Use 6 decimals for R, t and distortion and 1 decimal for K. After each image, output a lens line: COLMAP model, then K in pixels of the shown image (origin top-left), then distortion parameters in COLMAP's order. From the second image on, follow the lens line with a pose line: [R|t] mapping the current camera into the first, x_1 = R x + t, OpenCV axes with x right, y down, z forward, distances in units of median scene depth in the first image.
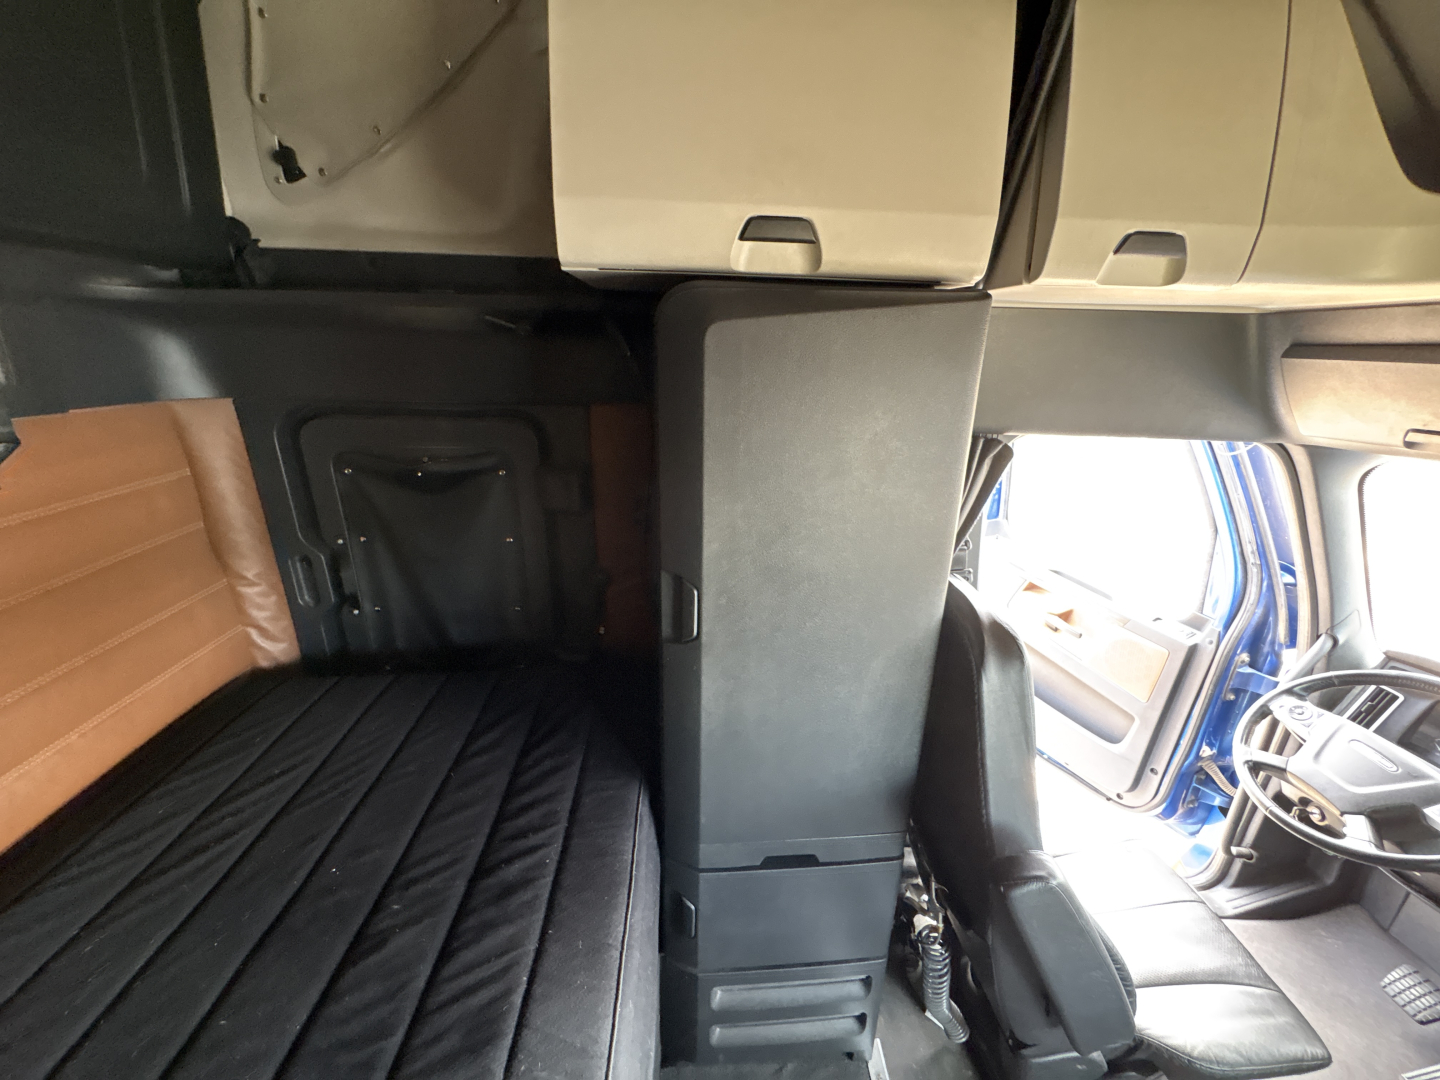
lens RADIAL K [[573.8, 0, 720.0], [0, 573.8, 540.0], [0, 0, 1]] dist [-0.000355, 0.000240]
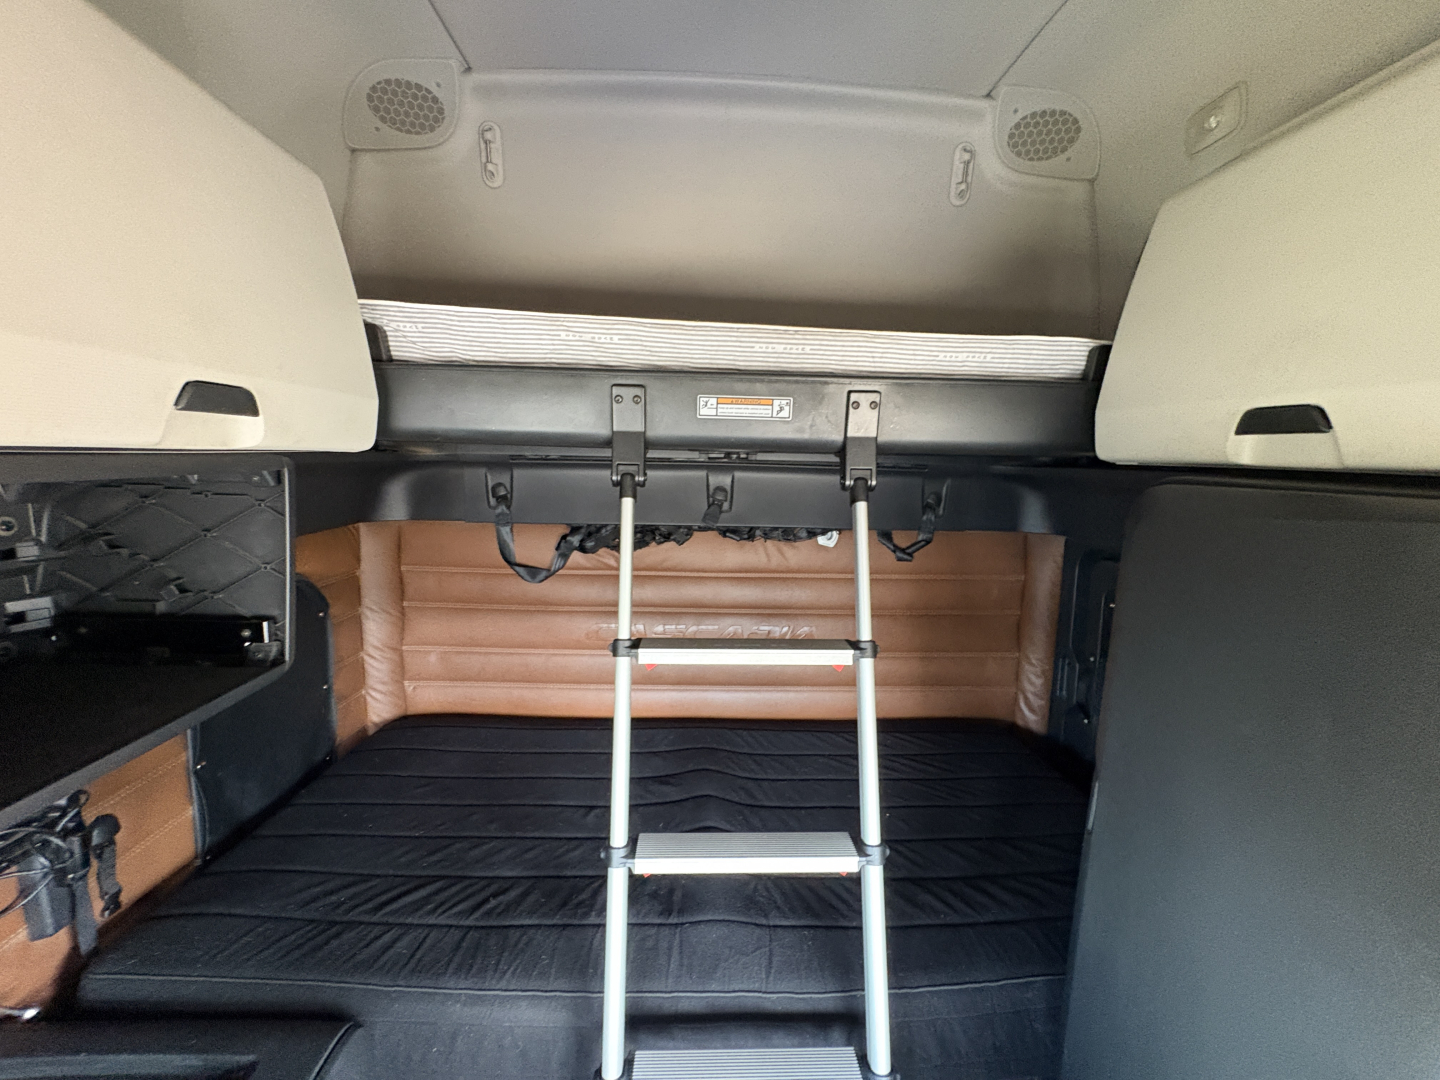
lens RADIAL K [[573.8, 0, 720.0], [0, 573.8, 540.0], [0, 0, 1]] dist [-0.000355, 0.000240]
pose [[-0.011048, 0.125753, -0.992000, 0.537774], [-0.342637, 0.931525, 0.121903, -0.116360], [0.939403, 0.341243, 0.032796, 0.157021]]
